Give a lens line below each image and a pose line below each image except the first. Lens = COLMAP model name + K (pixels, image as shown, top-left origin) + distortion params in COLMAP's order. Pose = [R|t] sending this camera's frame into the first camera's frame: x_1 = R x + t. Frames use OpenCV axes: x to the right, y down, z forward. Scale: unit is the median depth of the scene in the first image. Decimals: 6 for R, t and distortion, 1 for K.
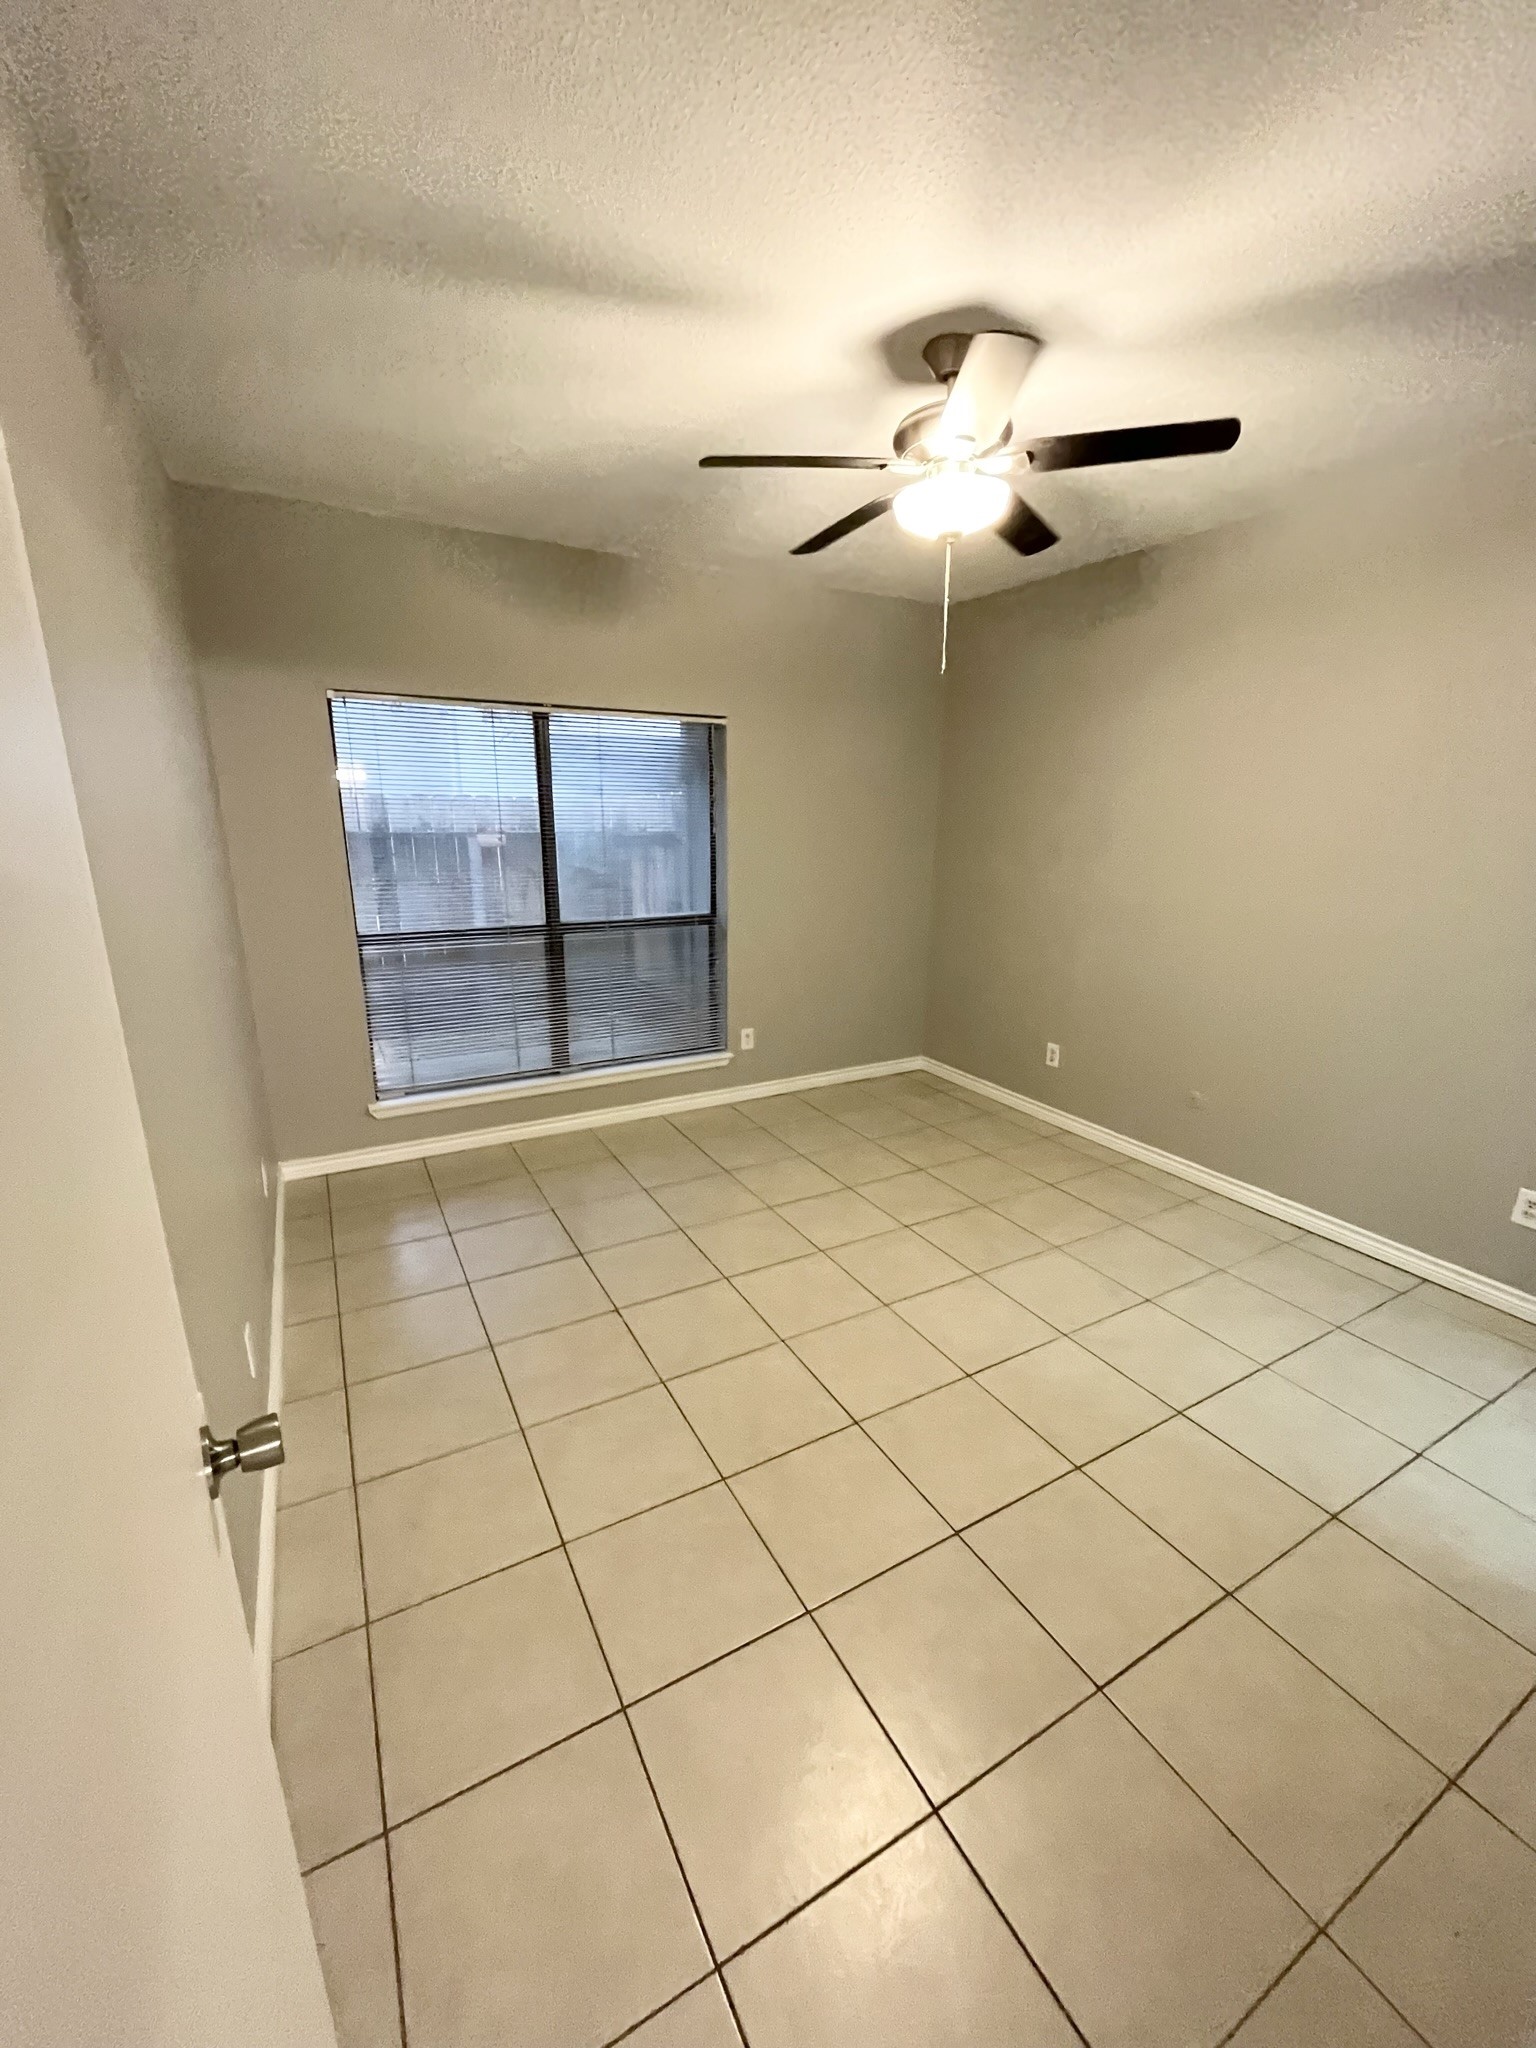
lens RADIAL K [[823.1, 0, 769.5], [0, 823.1, 1037.4], [0, 0, 1]] dist [0.001082, 0.000149]
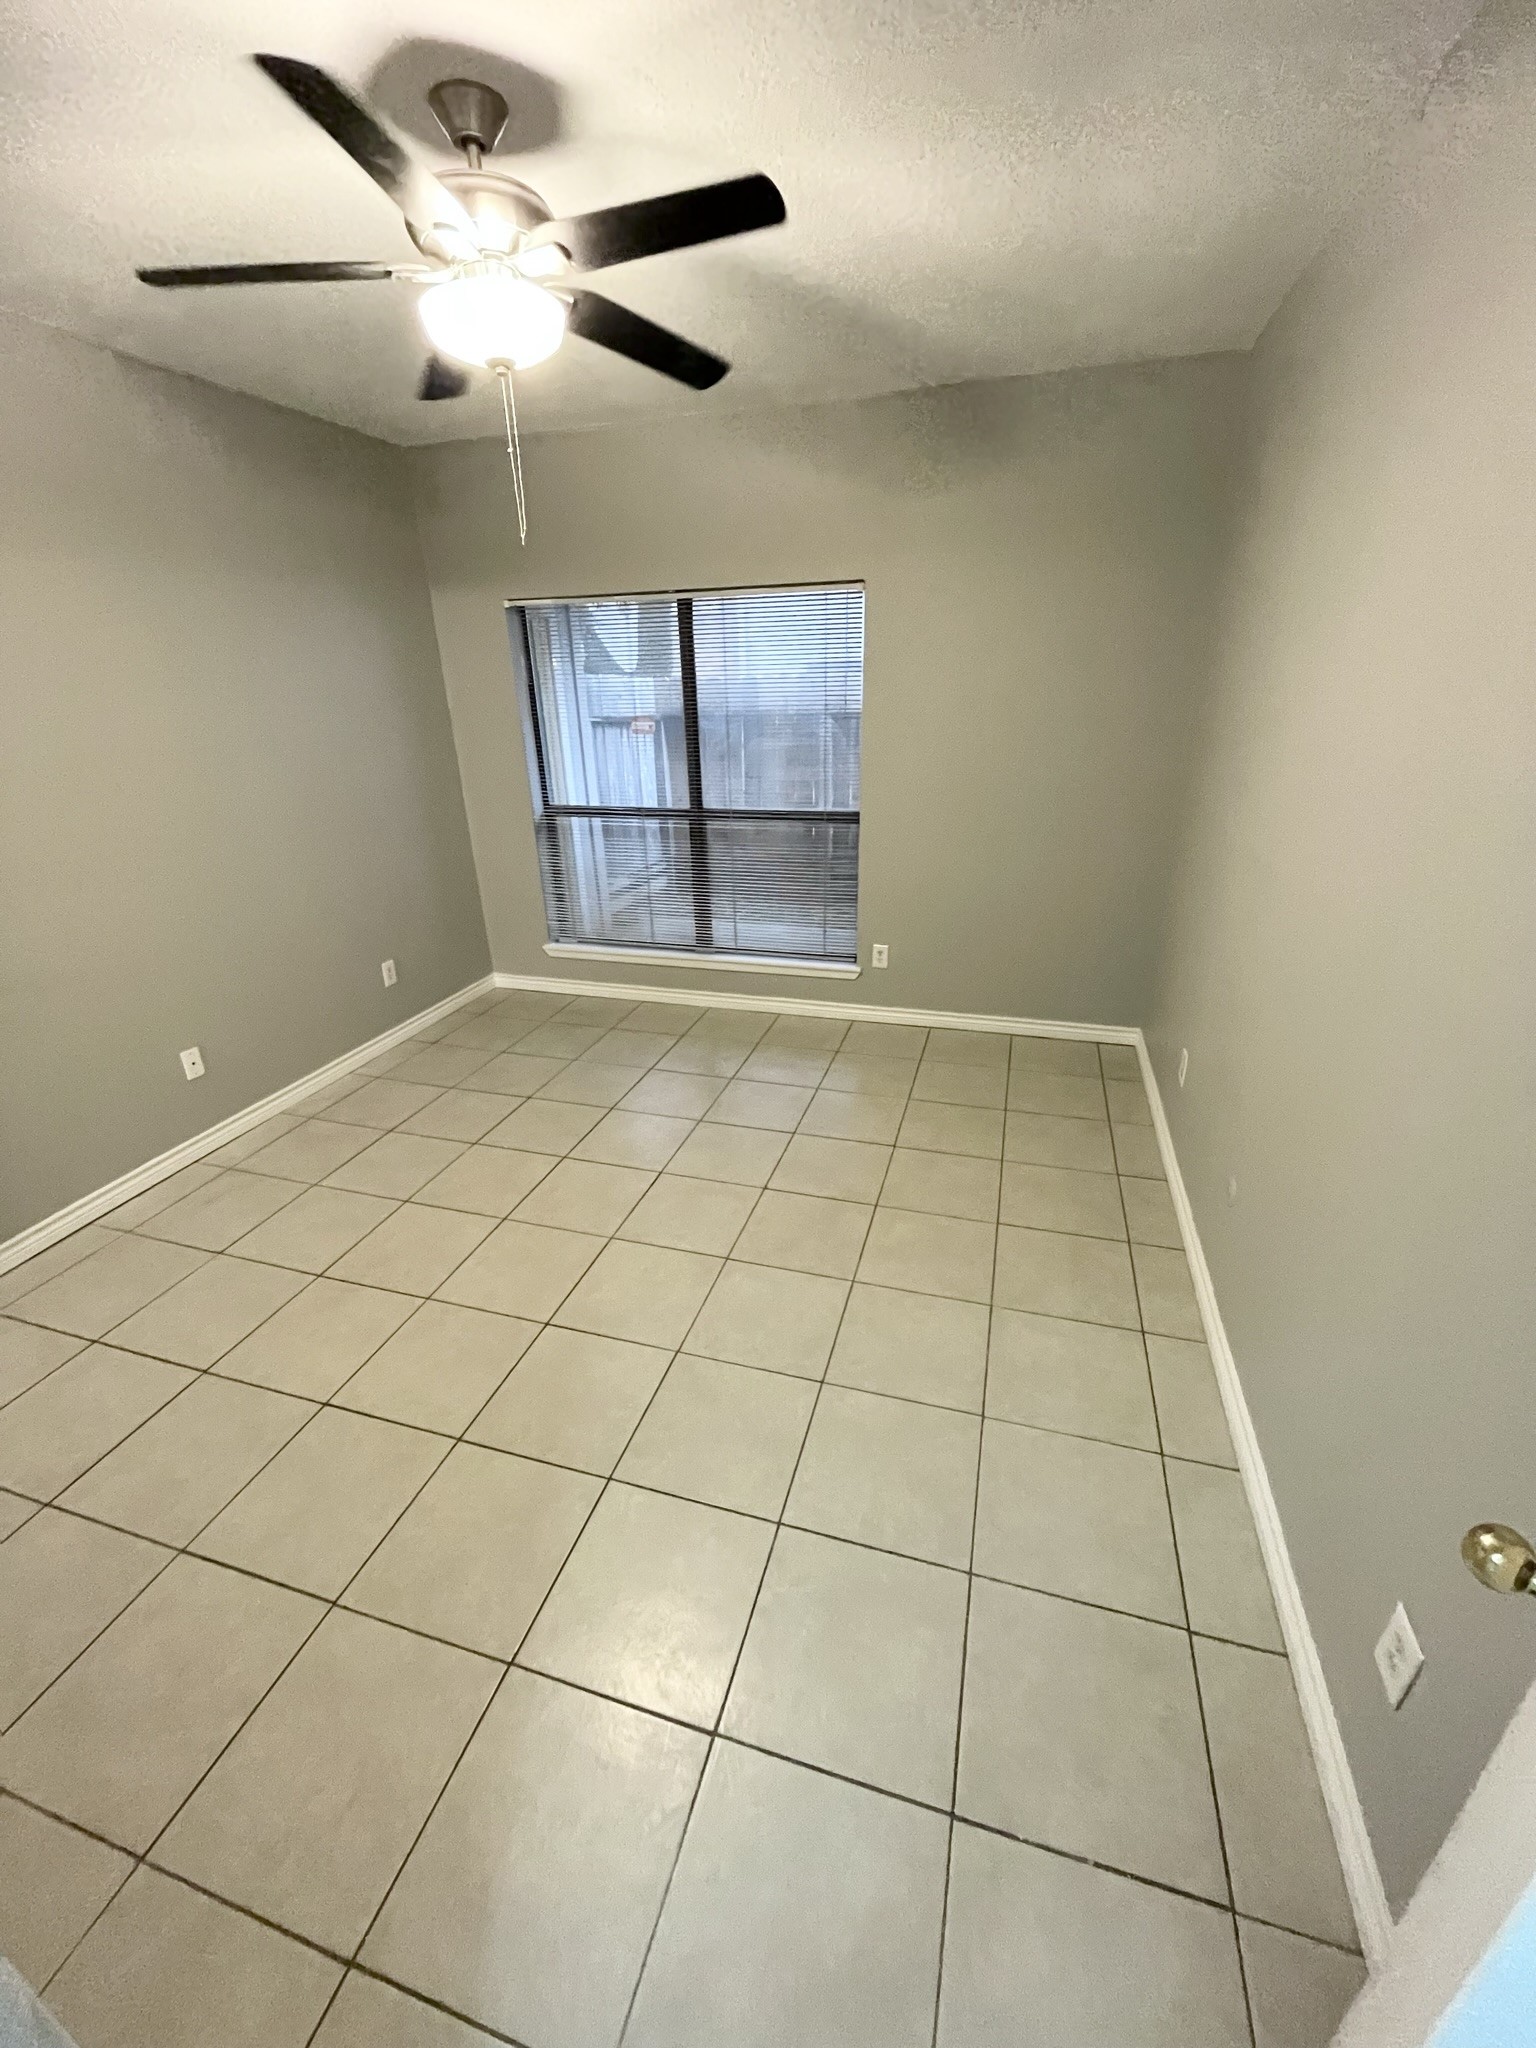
lens RADIAL K [[819.7, 0, 761.9], [0, 819.7, 1029.3], [0, 0, 1]] dist [-0.007023, -0.000204]
pose [[0.690541, 0.252569, -0.677763, 0.611163], [-0.164436, 0.967333, 0.192942, -0.085875], [0.704354, -0.021786, 0.709515, 0.326375]]
